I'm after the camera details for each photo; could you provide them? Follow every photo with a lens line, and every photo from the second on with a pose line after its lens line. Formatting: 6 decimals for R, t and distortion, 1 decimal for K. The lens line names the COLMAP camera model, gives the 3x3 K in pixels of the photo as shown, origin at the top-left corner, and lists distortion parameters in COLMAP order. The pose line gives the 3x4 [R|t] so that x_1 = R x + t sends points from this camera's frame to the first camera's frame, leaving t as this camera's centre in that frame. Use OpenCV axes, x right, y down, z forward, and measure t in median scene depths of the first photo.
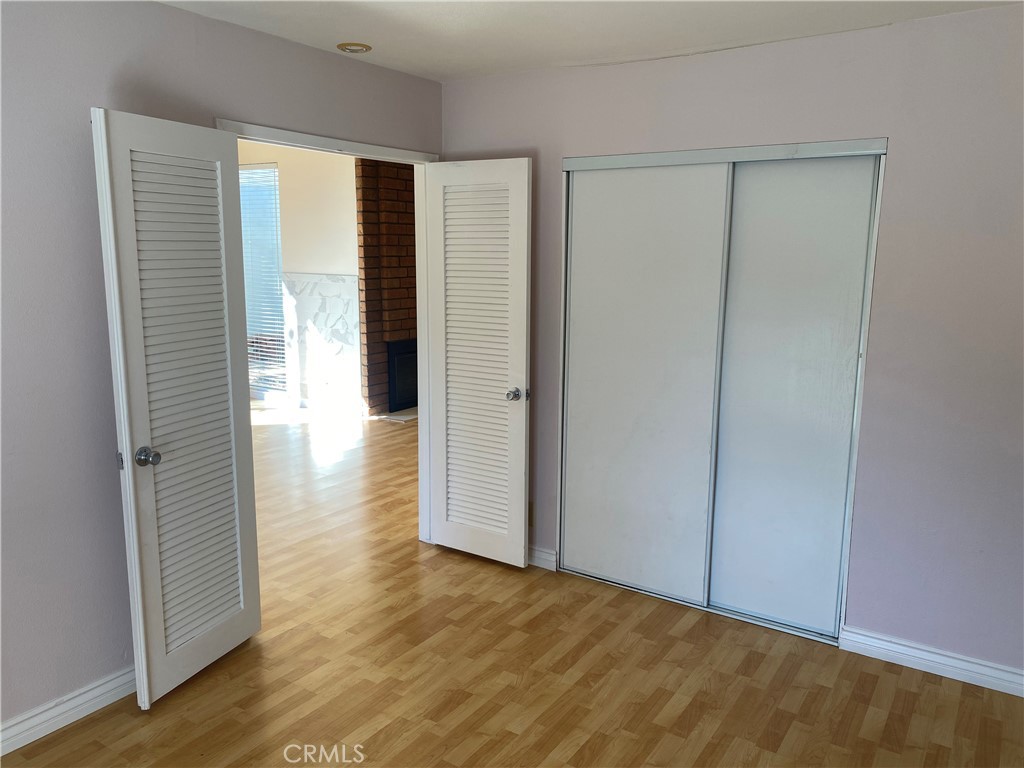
lens RADIAL K [[777.3, 0, 512.5], [0, 777.3, 389.7], [0, 0, 1]] dist [0.038224, -0.060279]
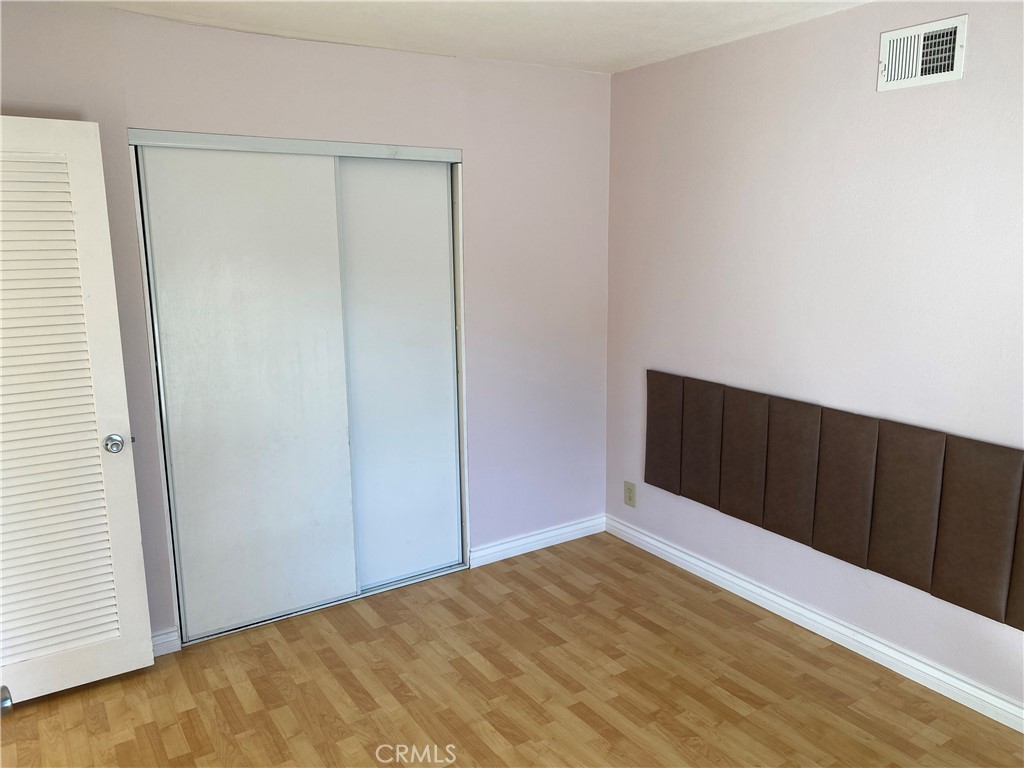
lens RADIAL K [[777.3, 0, 508.8], [0, 777.3, 375.3], [0, 0, 1]] dist [0.038224, -0.060279]
pose [[0.396706, -0.170713, 0.901932, -0.594197], [0.182513, 0.977607, 0.104759, -0.077395], [-0.899619, 0.123056, 0.418979, 0.406304]]
